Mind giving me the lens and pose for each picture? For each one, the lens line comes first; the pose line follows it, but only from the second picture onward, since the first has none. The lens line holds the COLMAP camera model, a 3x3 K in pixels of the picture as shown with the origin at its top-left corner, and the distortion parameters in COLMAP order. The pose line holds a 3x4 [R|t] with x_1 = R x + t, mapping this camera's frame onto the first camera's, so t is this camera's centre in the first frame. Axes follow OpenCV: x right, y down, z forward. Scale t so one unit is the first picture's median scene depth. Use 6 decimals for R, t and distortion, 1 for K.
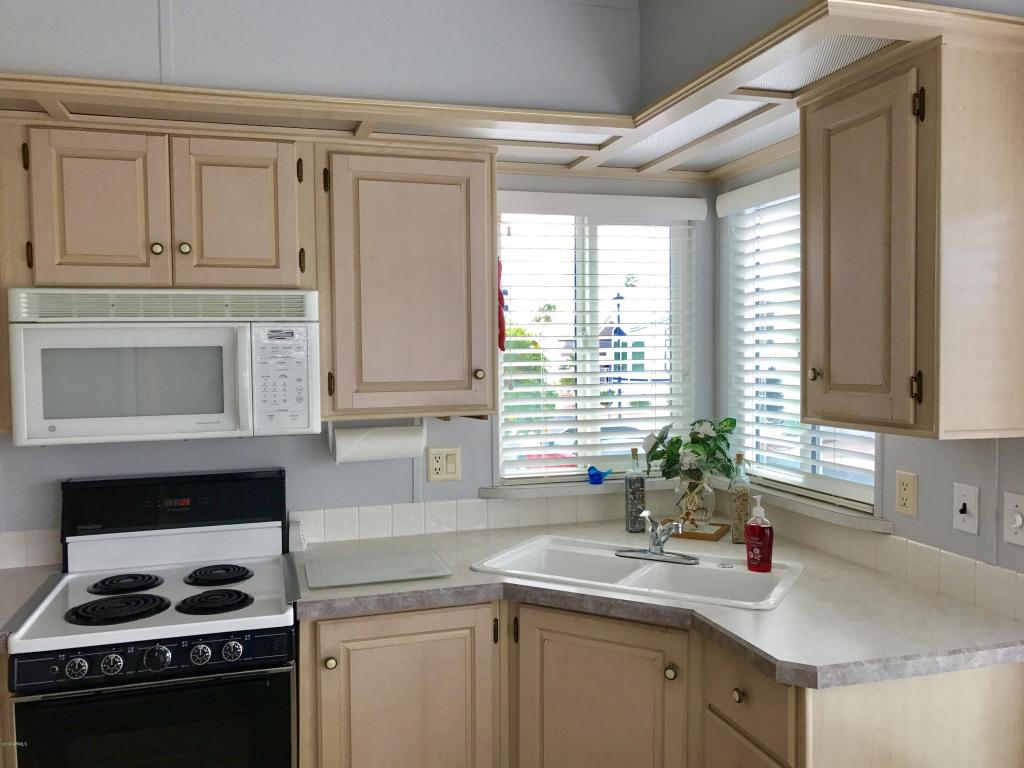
lens RADIAL K [[836.3, 0, 512.5], [0, 836.3, 375.5], [0, 0, 1]] dist [0.033409, -0.042628]
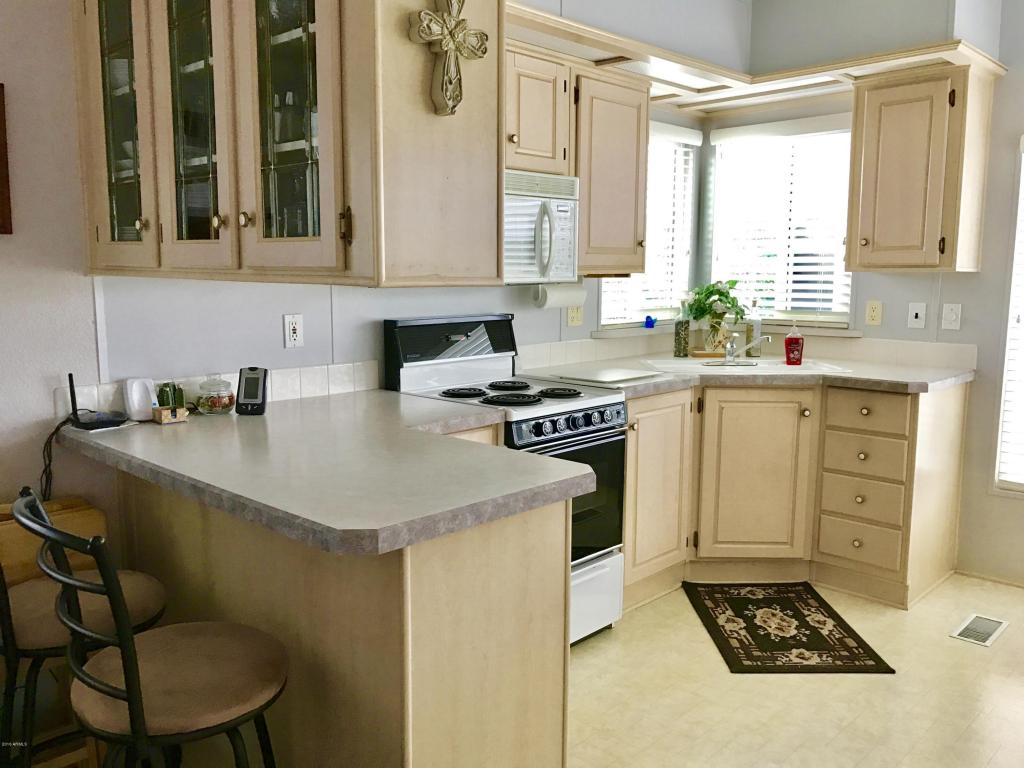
lens RADIAL K [[836.3, 0, 509.6], [0, 836.3, 378.9], [0, 0, 1]] dist [0.033409, -0.042628]
pose [[0.874975, -0.051192, 0.481455, -1.064186], [0.005705, 0.995416, 0.095473, 0.102128], [-0.484135, -0.080790, 0.871255, -0.192936]]
